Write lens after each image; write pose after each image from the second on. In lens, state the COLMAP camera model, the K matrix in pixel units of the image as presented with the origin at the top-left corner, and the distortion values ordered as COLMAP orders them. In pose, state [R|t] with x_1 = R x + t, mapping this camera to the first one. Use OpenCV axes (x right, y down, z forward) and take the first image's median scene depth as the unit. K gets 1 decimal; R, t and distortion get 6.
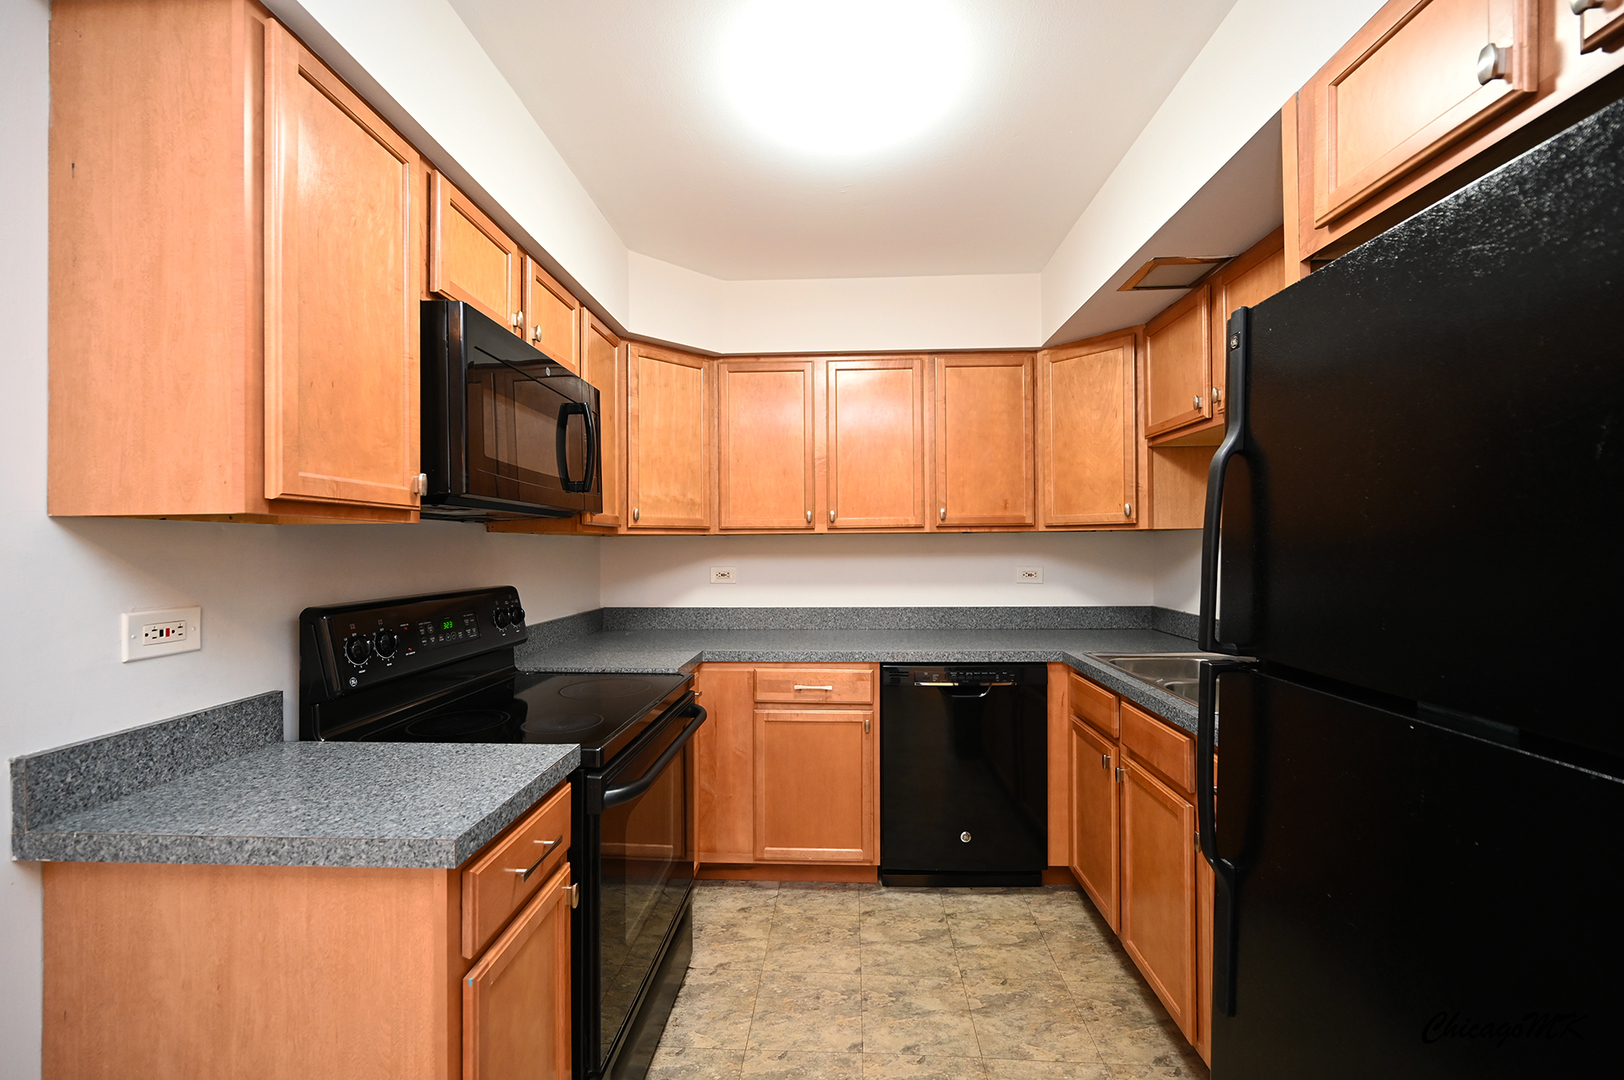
lens RADIAL K [[636.4, 0, 812.6], [0, 636.4, 541.3], [0, 0, 1]] dist [-0.001190, -0.000257]
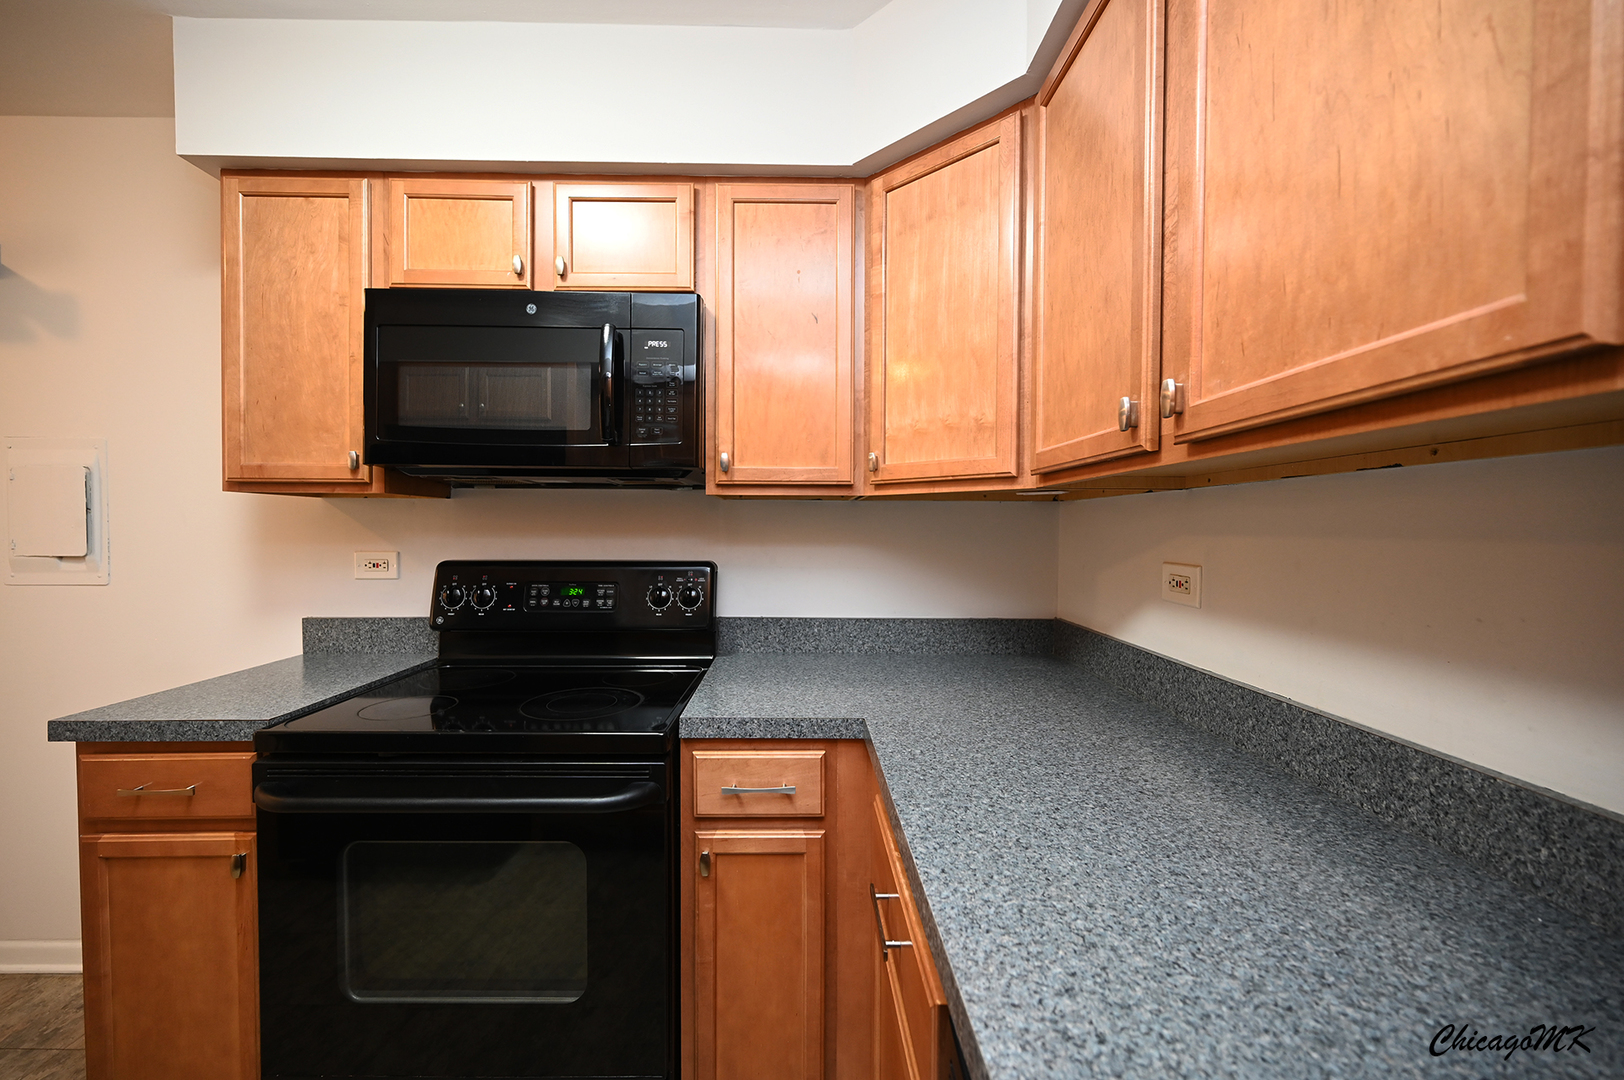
lens RADIAL K [[636.4, 0, 809.1], [0, 636.4, 538.4], [0, 0, 1]] dist [-0.001190, -0.000257]
pose [[0.065512, 0.025820, -0.997518, 0.332564], [0.002785, 0.999657, 0.026059, 0.014689], [0.997848, -0.004485, 0.065417, 0.929873]]
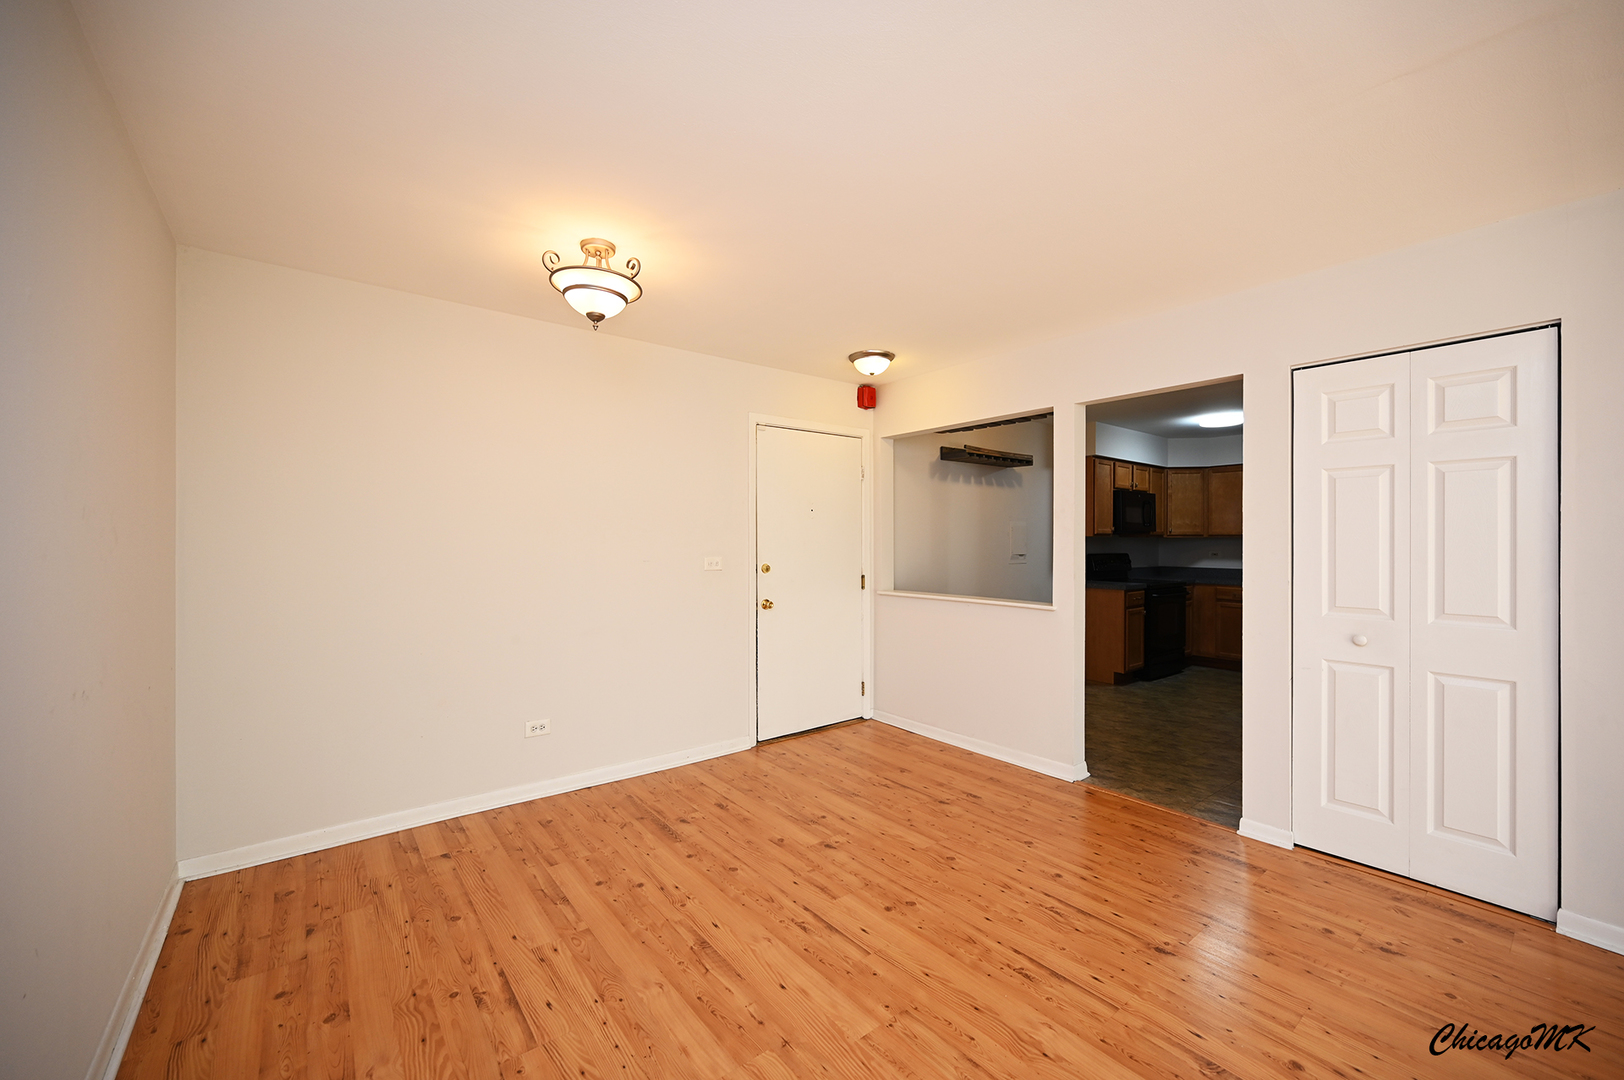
lens RADIAL K [[636.4, 0, 808.5], [0, 636.4, 541.1], [0, 0, 1]] dist [-0.001190, -0.000257]
pose [[0.654460, 0.008529, -0.756049, 0.835668], [-0.002496, 0.999955, 0.009119, -0.017660], [0.756093, -0.004081, 0.654452, -2.138166]]
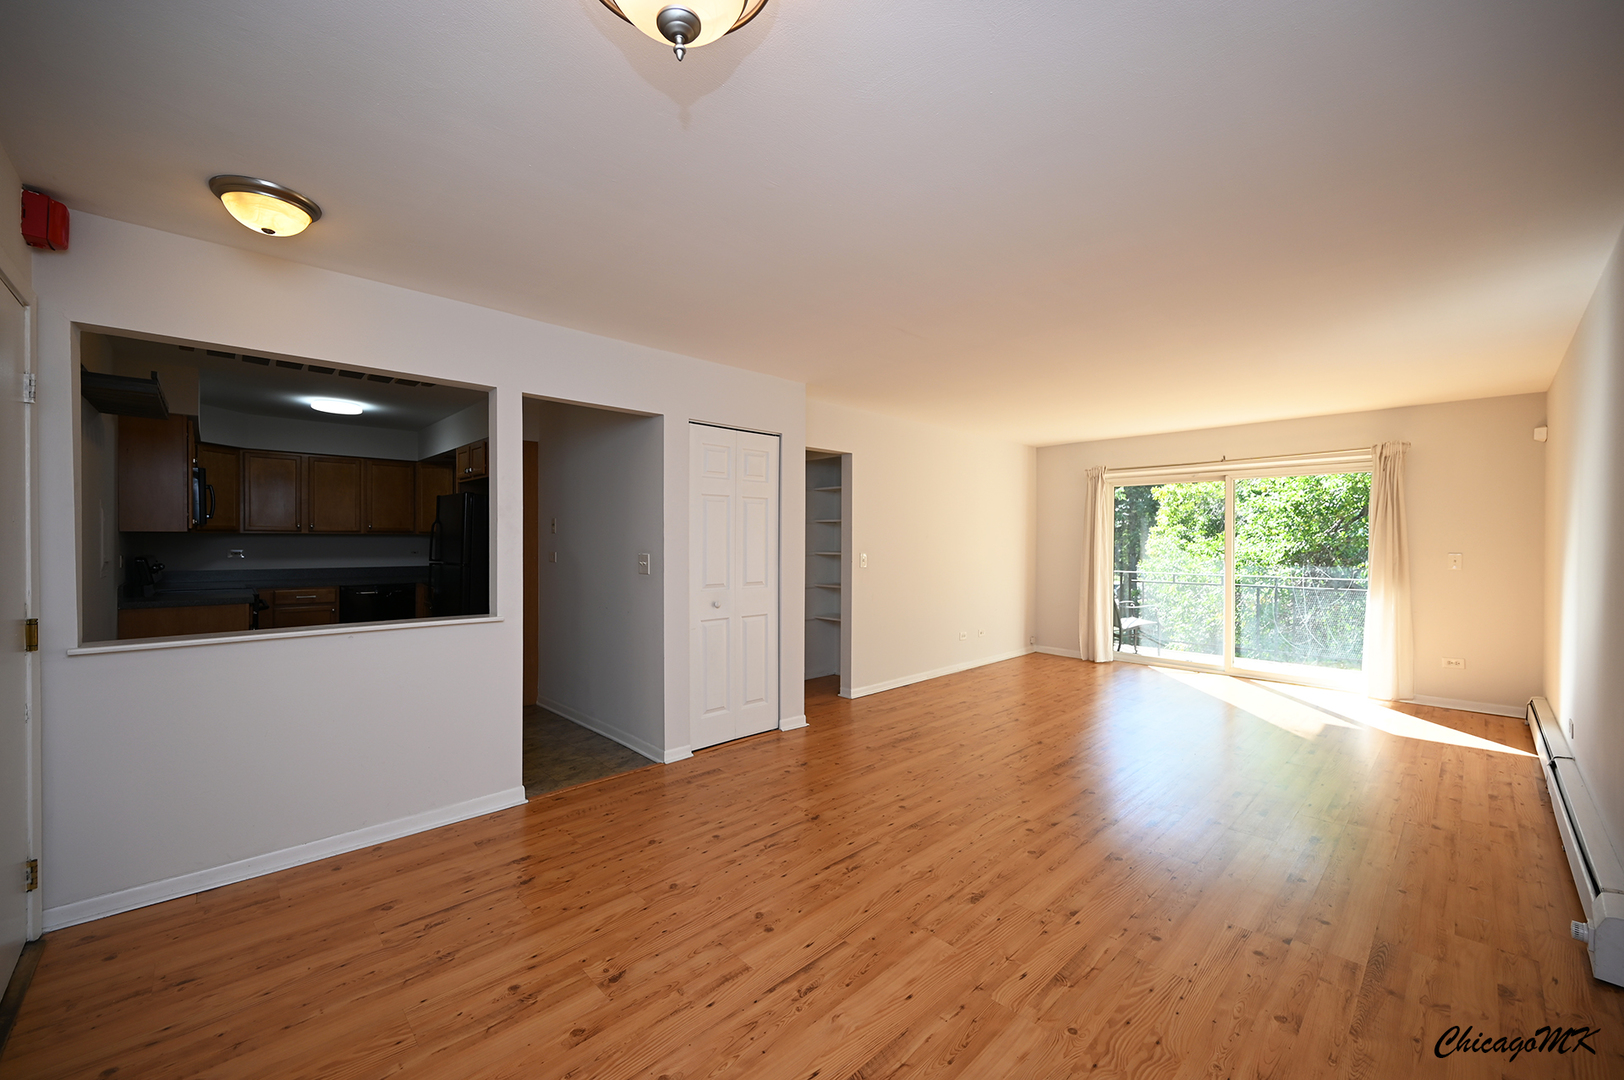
lens RADIAL K [[636.4, 0, 816.0], [0, 636.4, 544.5], [0, 0, 1]] dist [-0.001190, -0.000257]
pose [[0.689602, 0.004567, 0.724174, -0.417151], [-0.014397, 0.999869, 0.007404, -0.019250], [-0.724045, -0.015532, 0.689578, -2.097102]]
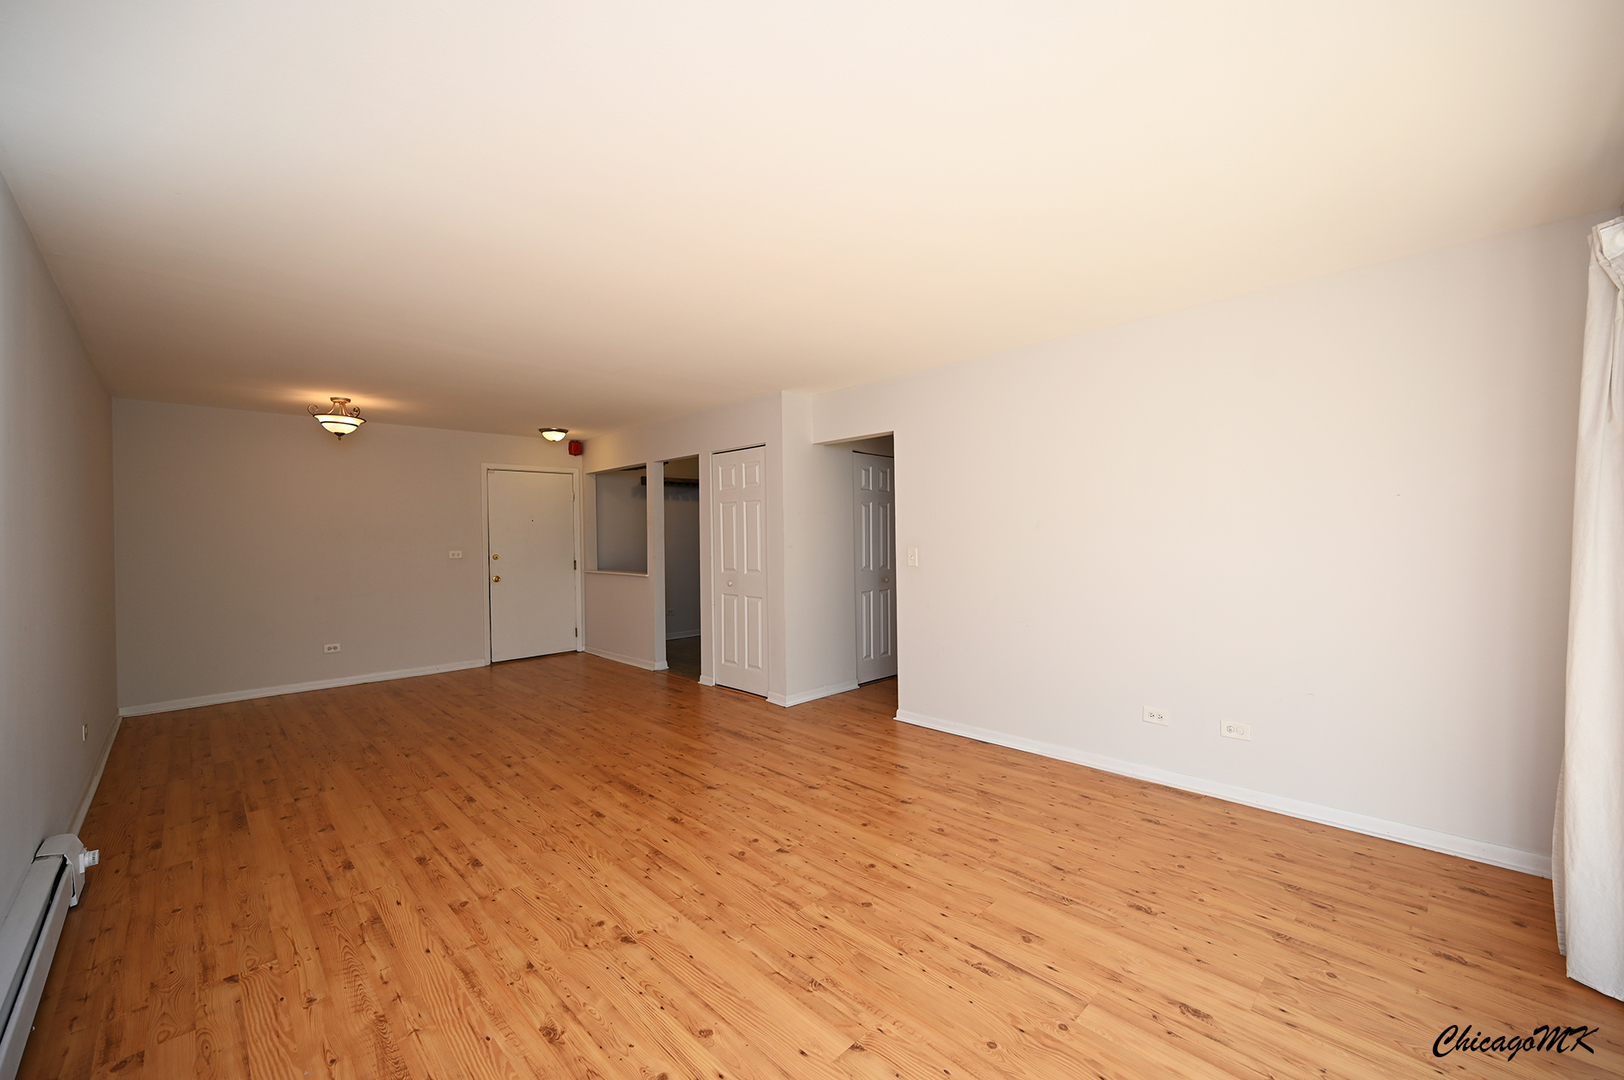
lens RADIAL K [[636.4, 0, 813.3], [0, 636.4, 536.4], [0, 0, 1]] dist [-0.001190, -0.000257]
pose [[0.732405, -0.001339, -0.680868, 2.413534], [0.012432, 0.999858, 0.011407, -0.034973], [0.680756, -0.016820, 0.732317, -2.204809]]
